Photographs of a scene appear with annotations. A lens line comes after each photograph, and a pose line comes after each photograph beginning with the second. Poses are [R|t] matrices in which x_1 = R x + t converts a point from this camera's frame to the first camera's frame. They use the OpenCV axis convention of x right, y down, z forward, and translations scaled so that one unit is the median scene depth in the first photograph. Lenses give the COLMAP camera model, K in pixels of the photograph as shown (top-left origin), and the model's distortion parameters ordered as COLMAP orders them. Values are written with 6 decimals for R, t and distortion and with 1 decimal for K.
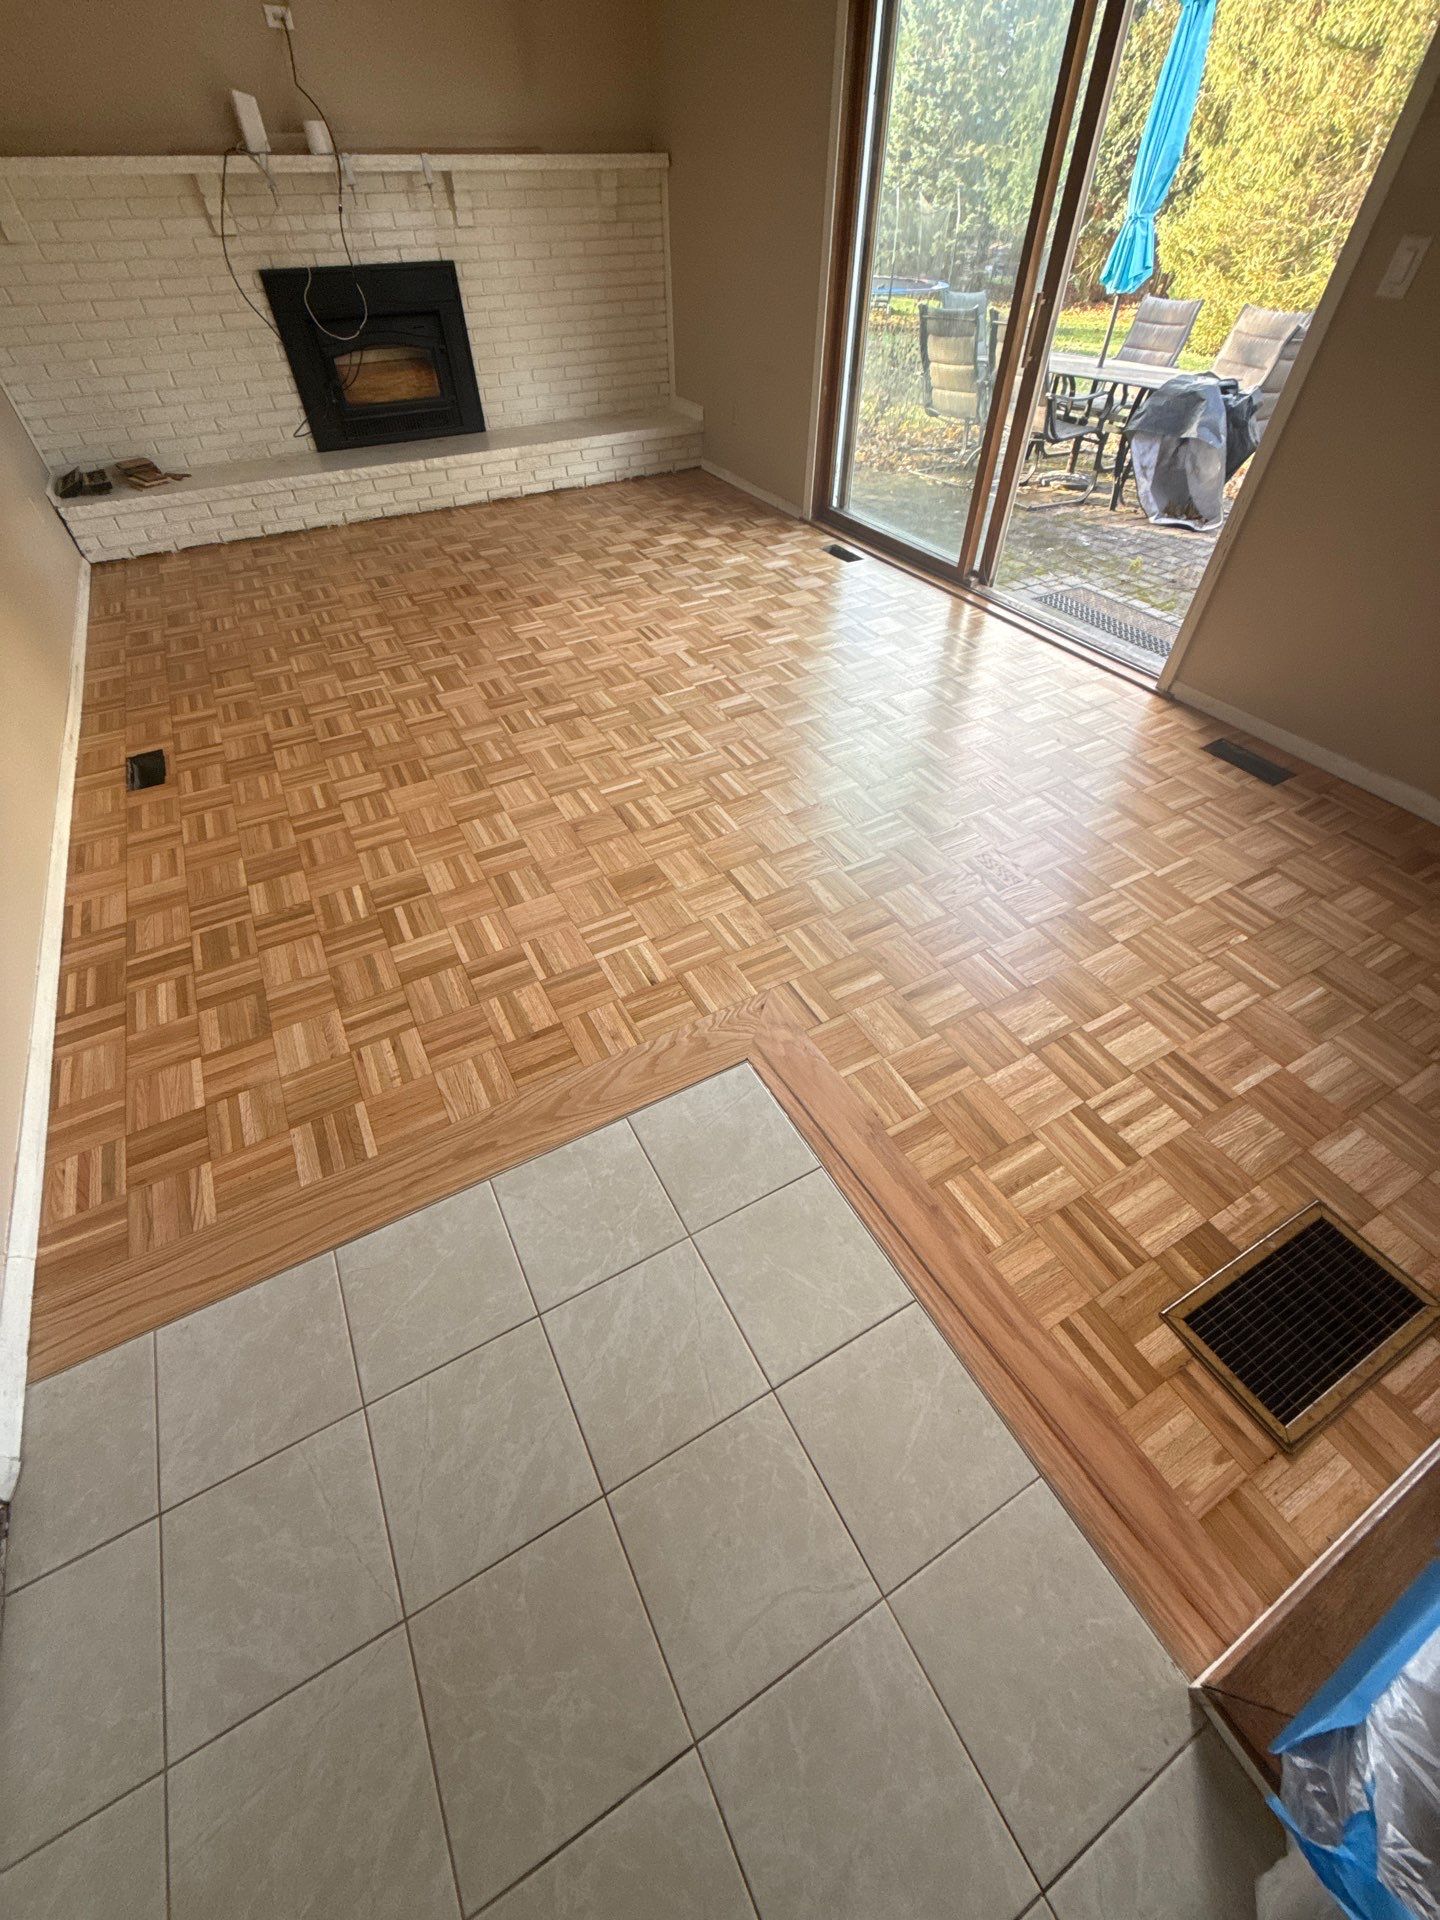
lens RADIAL K [[757.8, 0, 713.3], [0, 757.8, 960.4], [0, 0, 1]] dist [-0.000600, 0.000262]
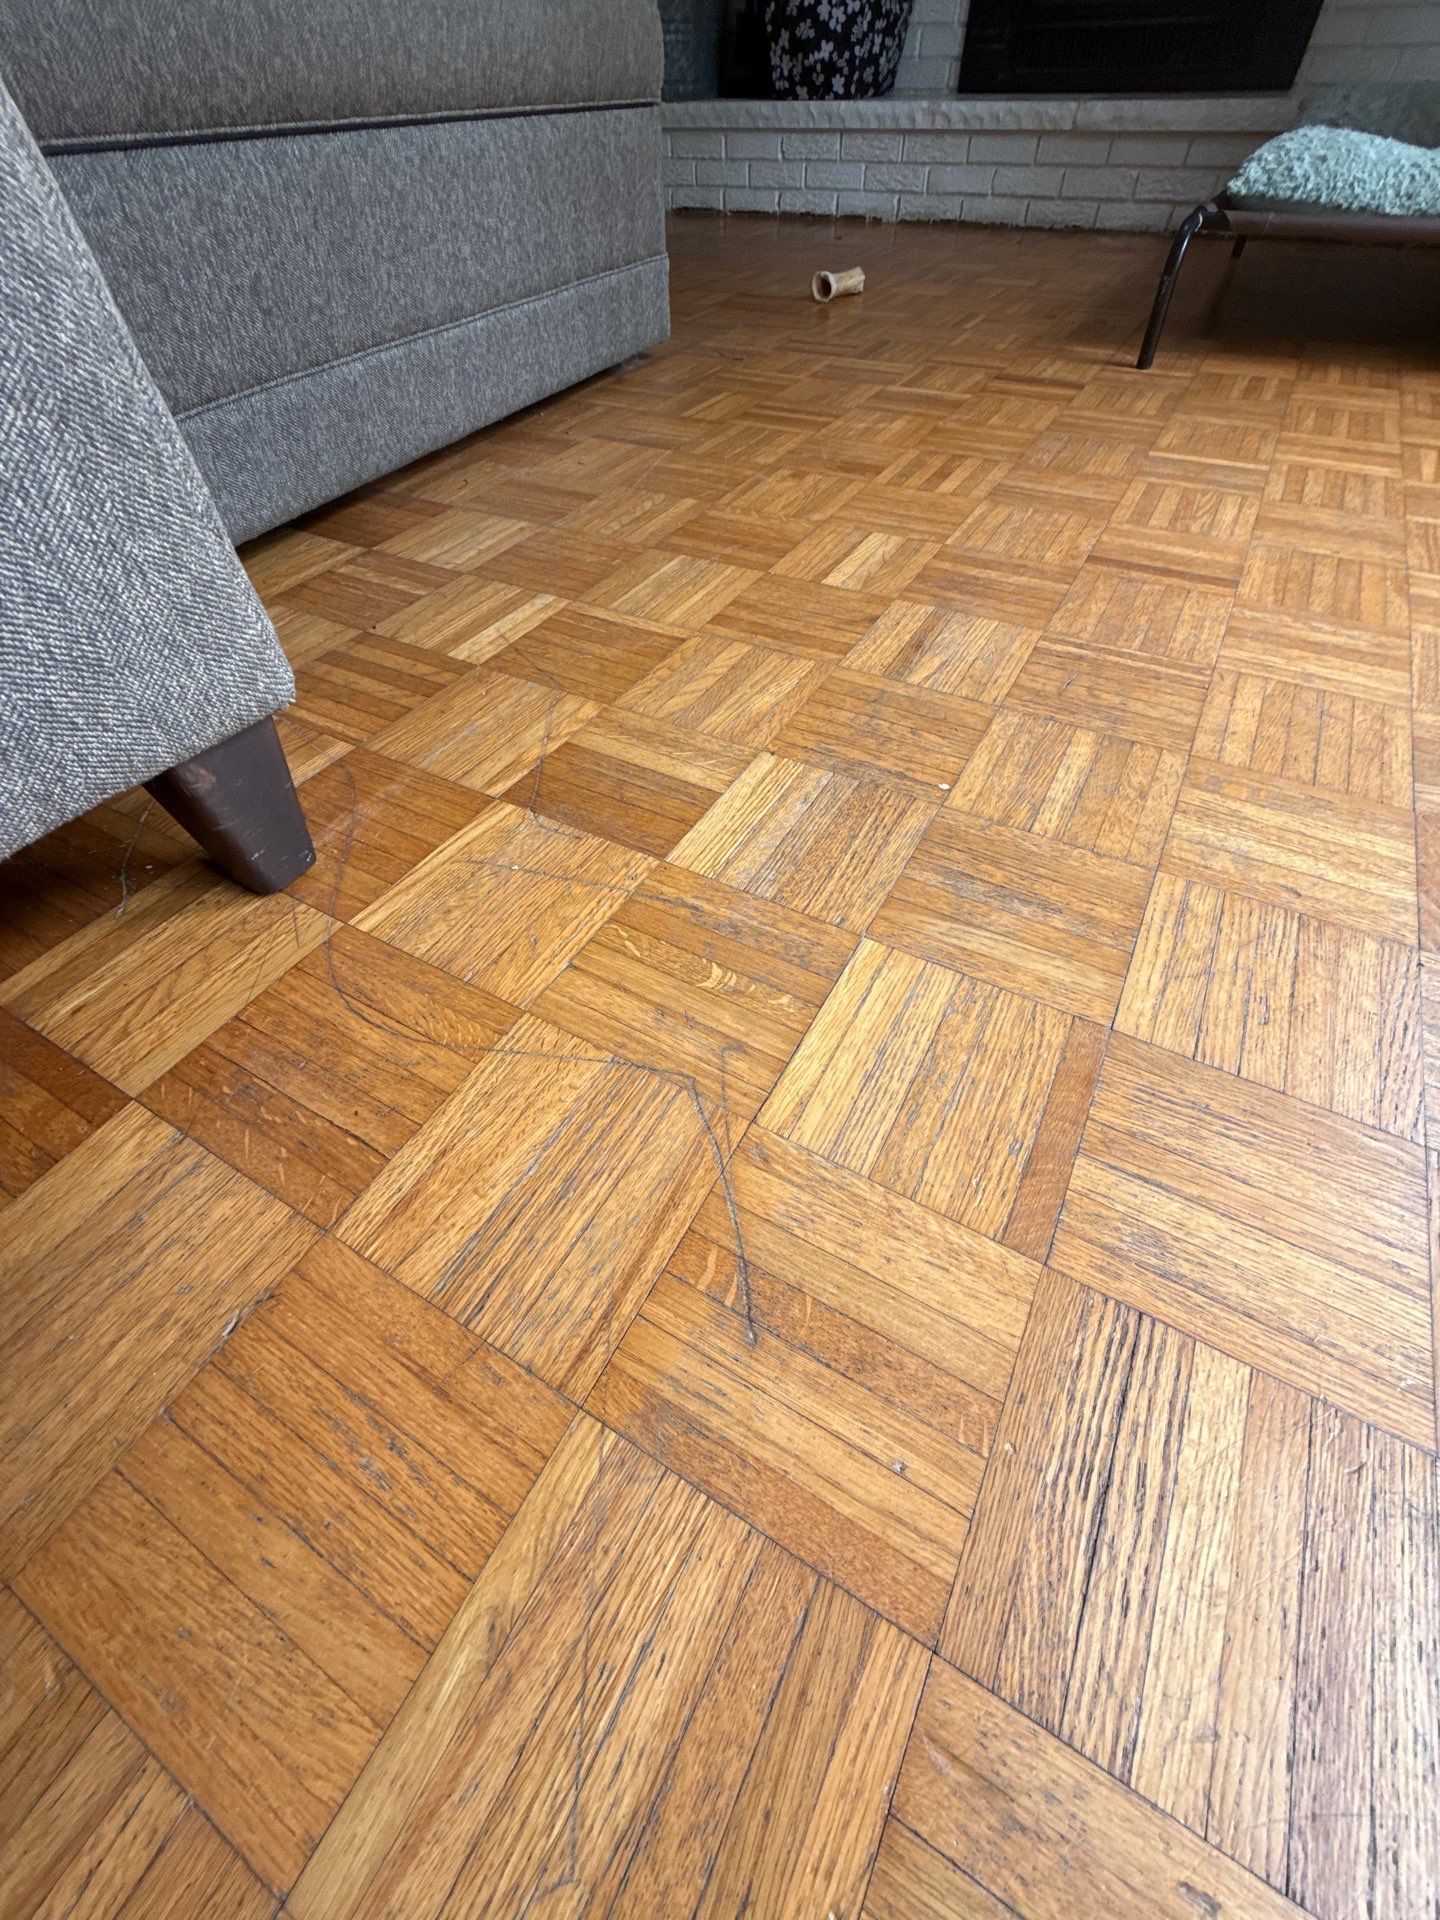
lens RADIAL K [[757.8, 0, 718.0], [0, 757.8, 961.3], [0, 0, 1]] dist [-0.000600, 0.000262]
pose [[0.530483, 0.648567, -0.545846, 0.199896], [-0.602669, 0.741384, 0.295196, -0.383825], [0.596136, 0.172368, 0.784163, 0.881165]]
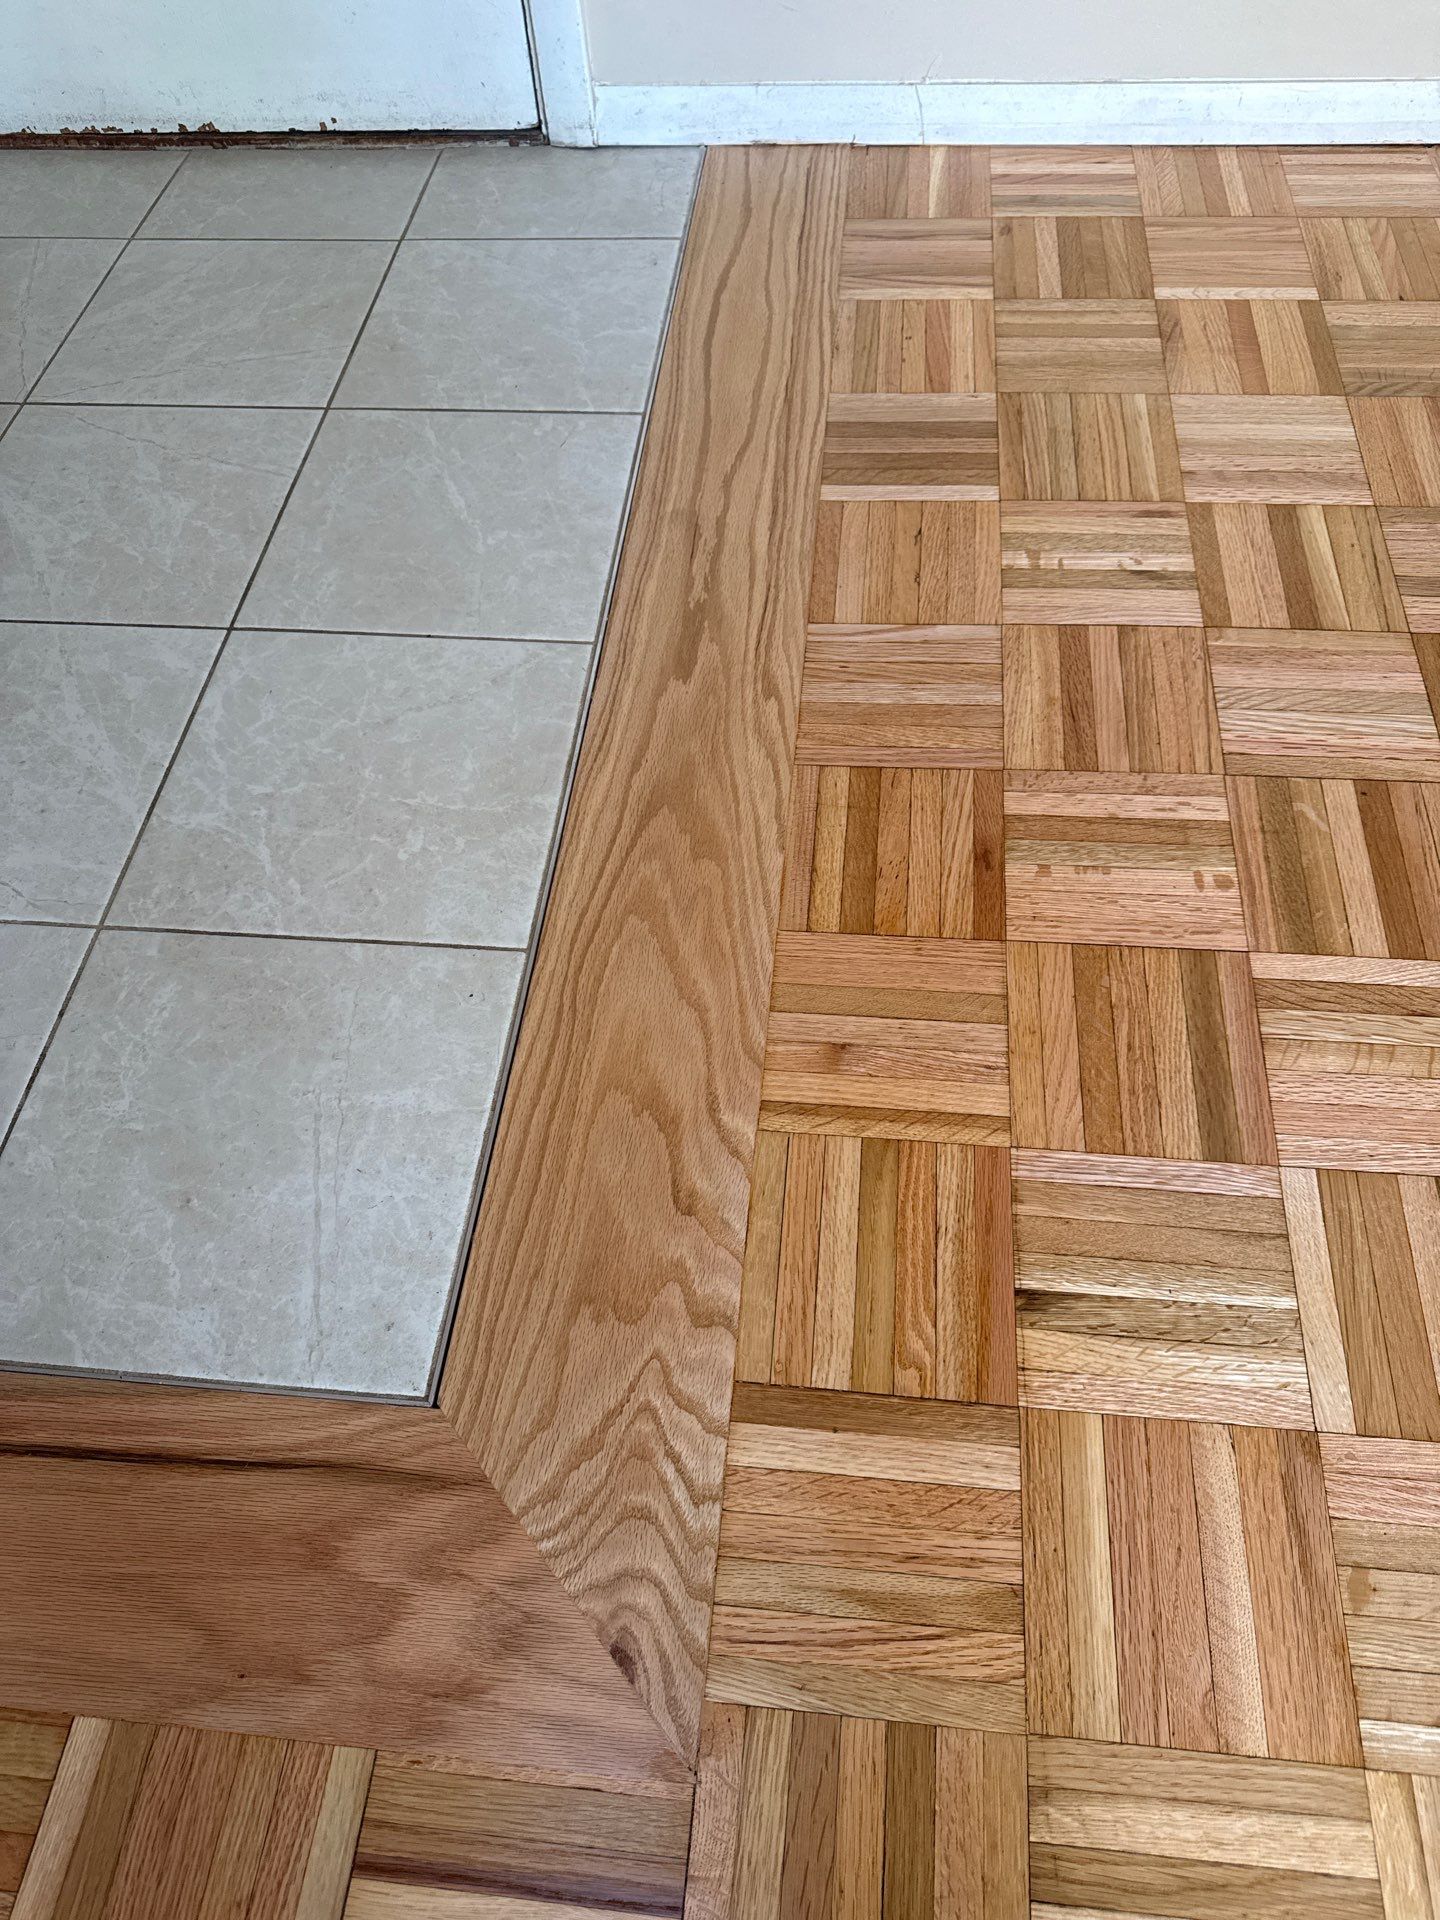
lens RADIAL K [[1367.1, 0, 710.3], [0, 1367.1, 966.3], [0, 0, 1]] dist [0.009857, -0.010175]
pose [[-0.562813, 0.702992, -0.434791, 0.052905], [-0.550490, 0.073606, 0.831590, -0.174876], [0.616605, 0.707378, 0.345564, 0.495752]]
